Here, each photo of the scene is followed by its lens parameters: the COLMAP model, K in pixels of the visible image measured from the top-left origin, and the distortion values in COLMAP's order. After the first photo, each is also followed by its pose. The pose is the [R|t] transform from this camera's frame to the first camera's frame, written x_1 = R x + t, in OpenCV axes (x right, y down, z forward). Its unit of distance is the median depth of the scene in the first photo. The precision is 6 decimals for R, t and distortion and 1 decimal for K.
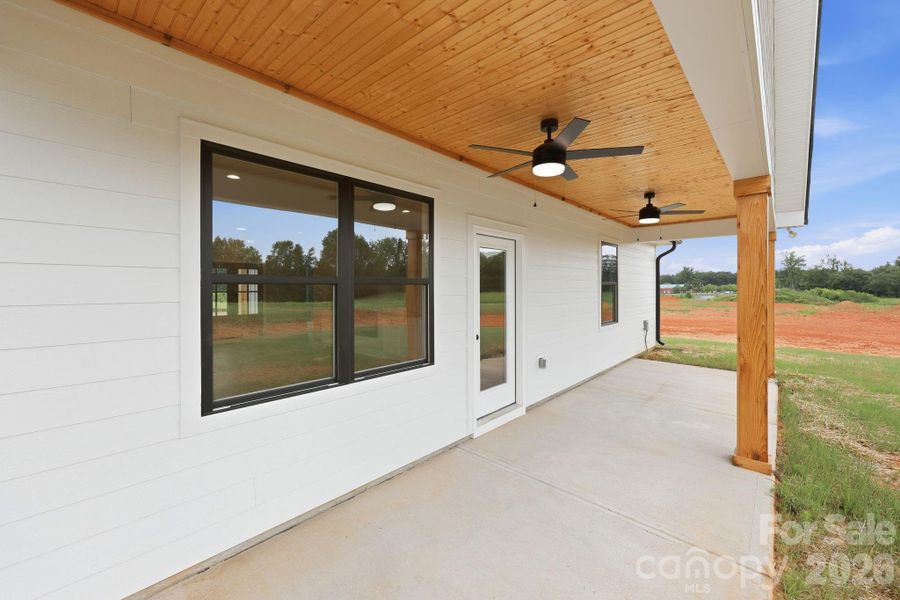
lens RADIAL K [[363.6, 0, 450.3], [0, 363.6, 291.0], [0, 0, 1]] dist [-0.001147, 0.000379]
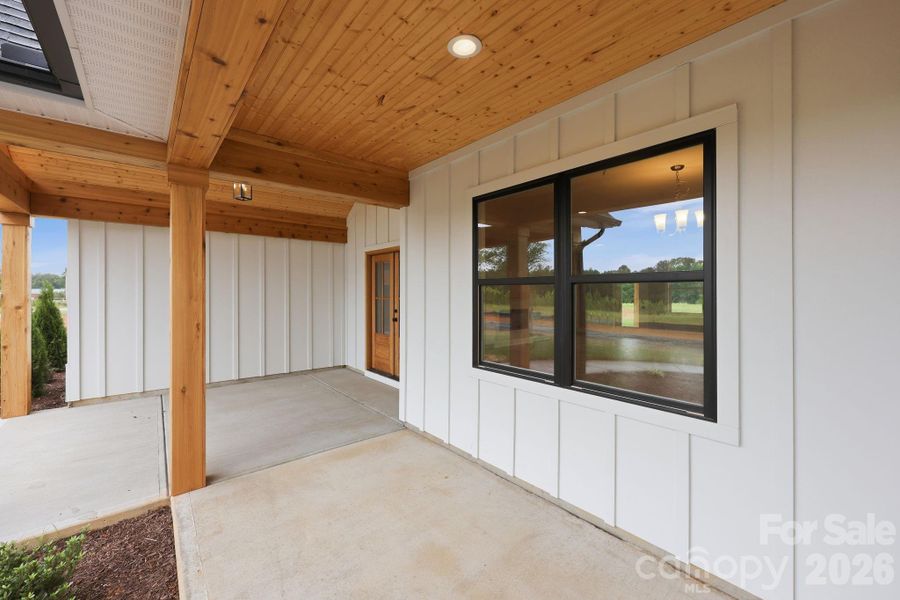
lens RADIAL K [[363.6, 0, 450.3], [0, 363.6, 291.0], [0, 0, 1]] dist [-0.001147, 0.000379]
pose [[-0.128406, 0.001451, -0.991721, 0.725195], [-0.012948, 0.999911, 0.003139, 0.001479], [0.991637, 0.013244, -0.128376, 0.842987]]
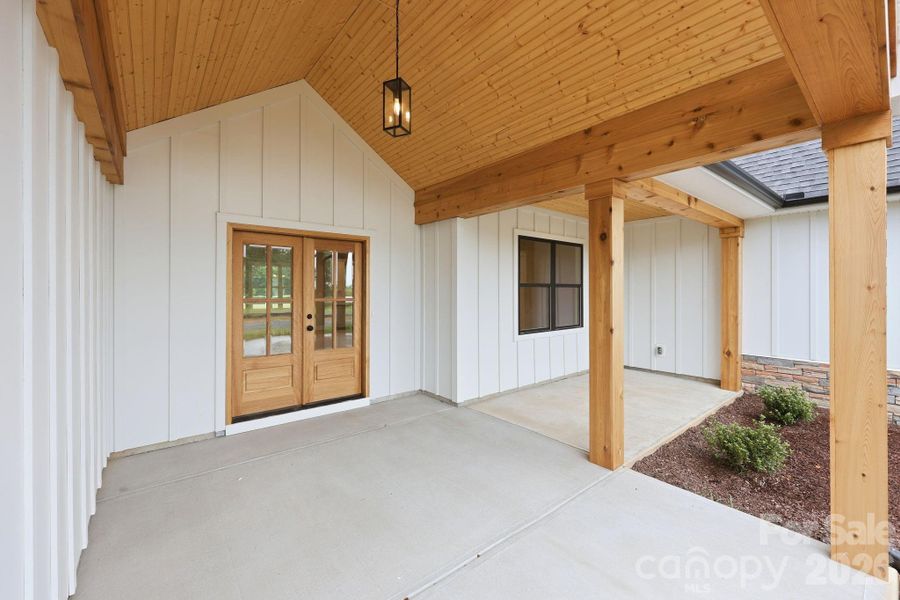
lens RADIAL K [[363.6, 0, 450.3], [0, 363.6, 291.0], [0, 0, 1]] dist [-0.001147, 0.000379]
pose [[0.989001, 0.002819, -0.147879, -0.596321], [-0.004451, 0.999933, -0.010709, 0.034272], [0.147839, 0.011250, 0.988947, -1.375541]]
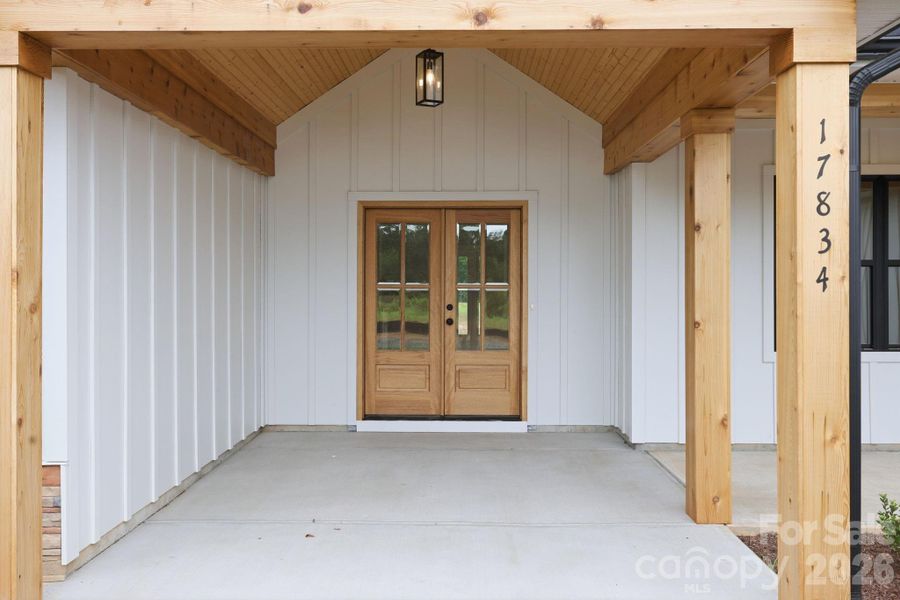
lens RADIAL K [[747.3, 0, 449.1], [0, 747.3, 282.5], [0, 0, 1]] dist [-0.000884, 0.003357]
pose [[0.675959, -0.000256, -0.736939, 0.574121], [-0.009701, 0.999910, -0.009246, 0.072015], [0.736875, 0.013399, 0.675896, -1.690098]]
